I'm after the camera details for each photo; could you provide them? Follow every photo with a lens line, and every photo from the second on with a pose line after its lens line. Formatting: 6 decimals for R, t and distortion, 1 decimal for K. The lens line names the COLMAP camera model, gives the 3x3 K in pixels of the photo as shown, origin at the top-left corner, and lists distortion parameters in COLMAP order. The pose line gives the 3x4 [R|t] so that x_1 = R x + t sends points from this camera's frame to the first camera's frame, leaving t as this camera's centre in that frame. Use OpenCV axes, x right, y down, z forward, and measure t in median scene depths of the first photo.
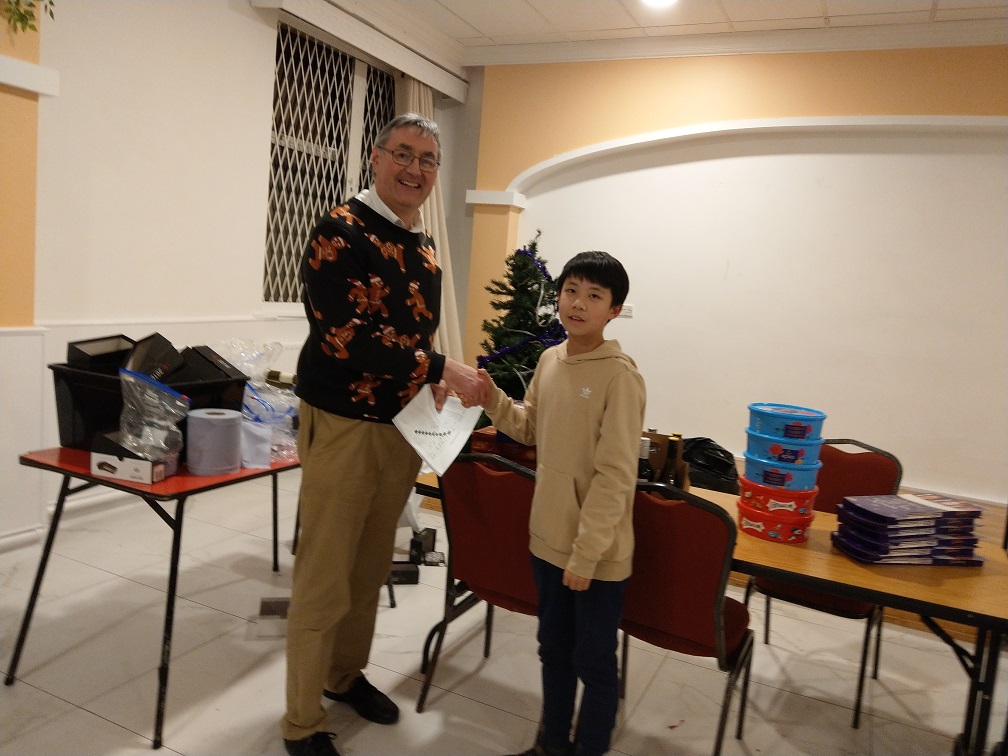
lens RADIAL K [[770.5, 0, 504.1], [0, 770.5, 372.5], [0, 0, 1]] dist [0.028480, -0.041521]
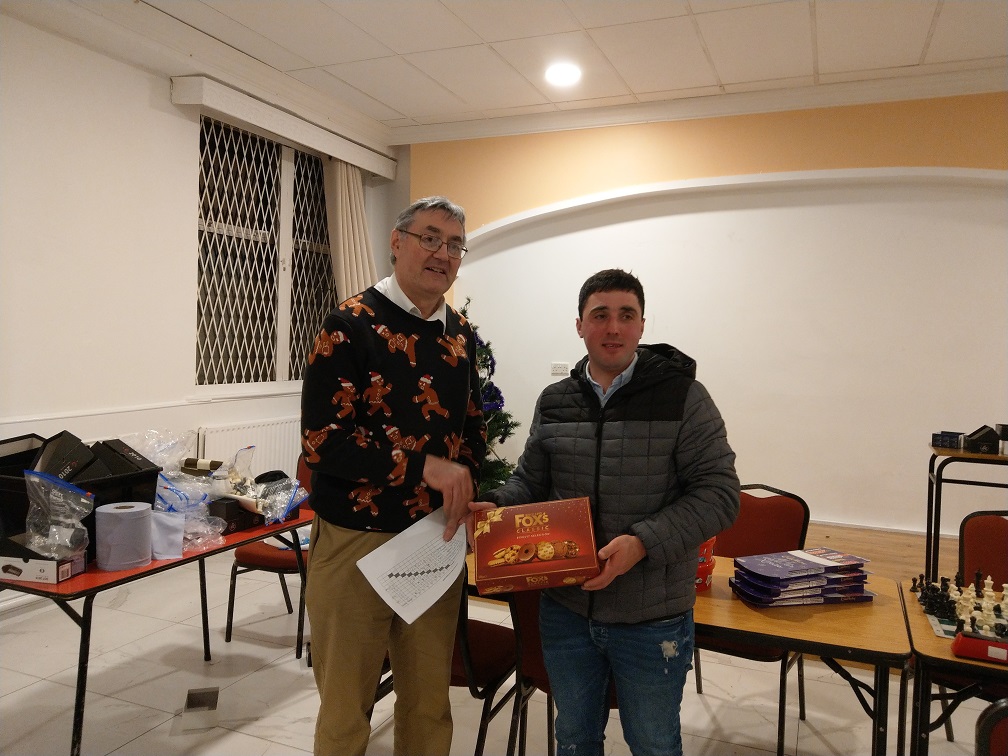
lens RADIAL K [[770.5, 0, 505.6], [0, 770.5, 368.2], [0, 0, 1]] dist [0.028480, -0.041521]
pose [[0.996752, -0.065334, 0.047079, 0.042546], [0.068923, 0.994478, -0.079137, -0.006378], [-0.041649, 0.082125, 0.995751, -0.021201]]
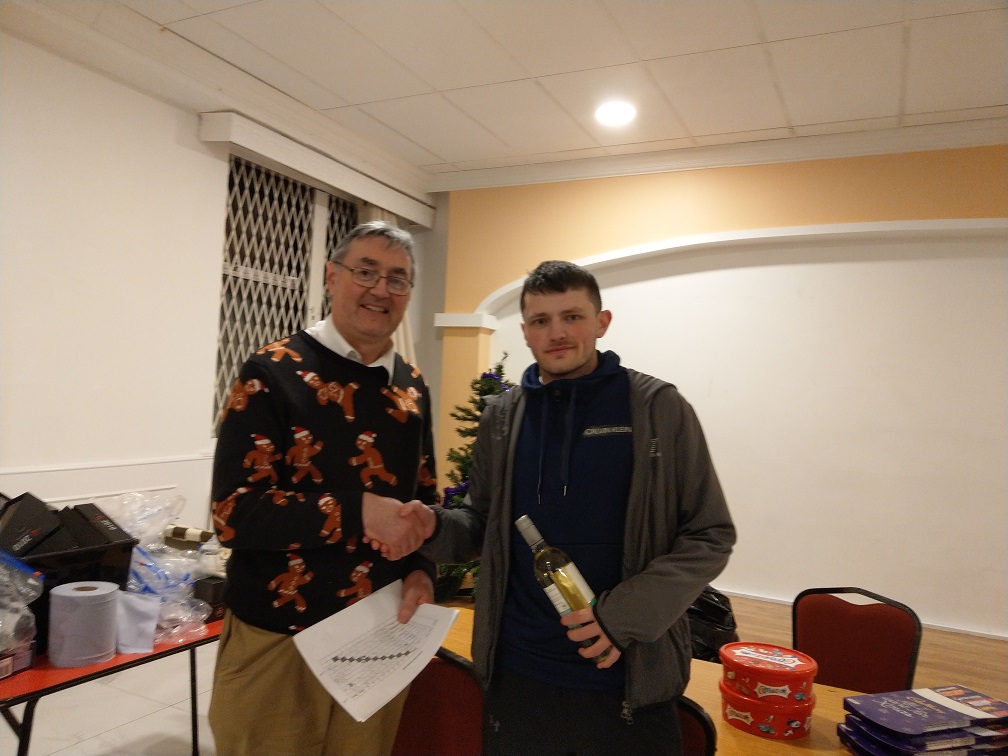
lens RADIAL K [[770.5, 0, 481.9], [0, 770.5, 376.1], [0, 0, 1]] dist [0.028480, -0.041521]
pose [[0.999098, -0.033553, -0.026029, 0.042155], [0.029384, 0.988748, -0.146678, -0.018992], [0.030658, 0.145780, 0.988842, 0.070506]]
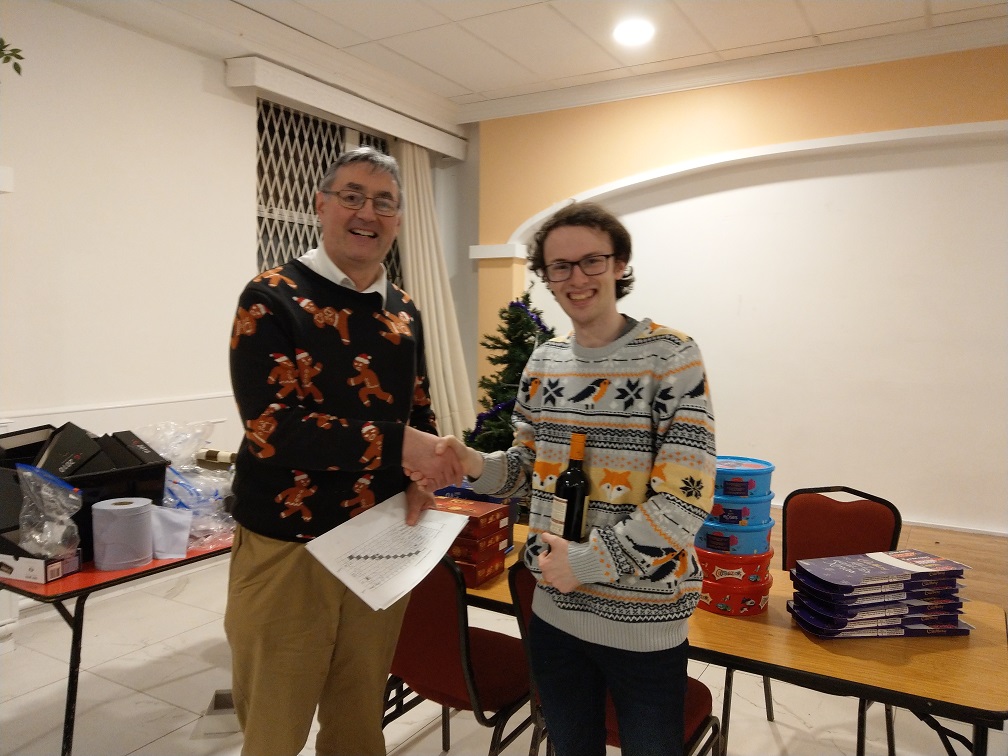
lens RADIAL K [[770.5, 0, 509.4], [0, 770.5, 377.5], [0, 0, 1]] dist [0.028480, -0.041521]
pose [[0.993758, -0.069758, -0.087061, 0.094262], [0.064505, 0.996004, -0.061760, -0.005613], [0.091021, 0.055758, 0.994287, 0.040586]]
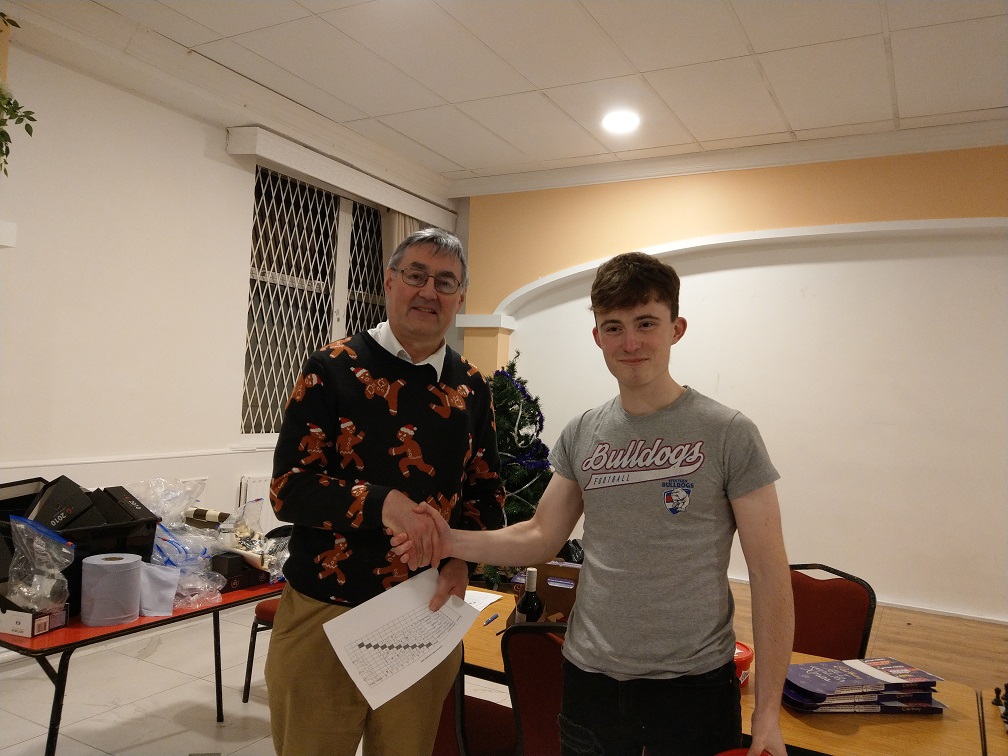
lens RADIAL K [[770.5, 0, 505.1], [0, 770.5, 386.5], [0, 0, 1]] dist [0.028480, -0.041521]
pose [[0.997724, -0.039625, -0.054556, 0.083769], [0.031934, 0.990296, -0.135257, -0.006302], [0.059386, 0.133207, 0.989308, 0.023563]]
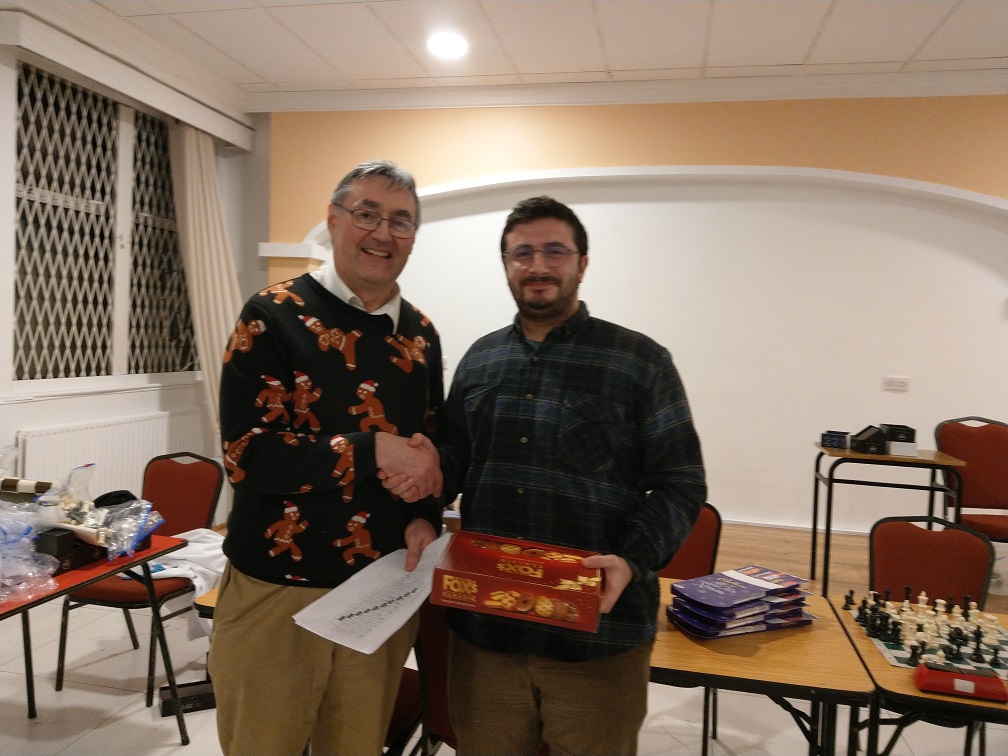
lens RADIAL K [[770.5, 0, 494.5], [0, 770.5, 372.5], [0, 0, 1]] dist [0.028480, -0.041521]
pose [[0.972877, -0.061550, 0.222983, 0.013342], [0.073540, 0.996237, -0.045865, -0.022828], [-0.219321, 0.061019, 0.973743, 0.053138]]
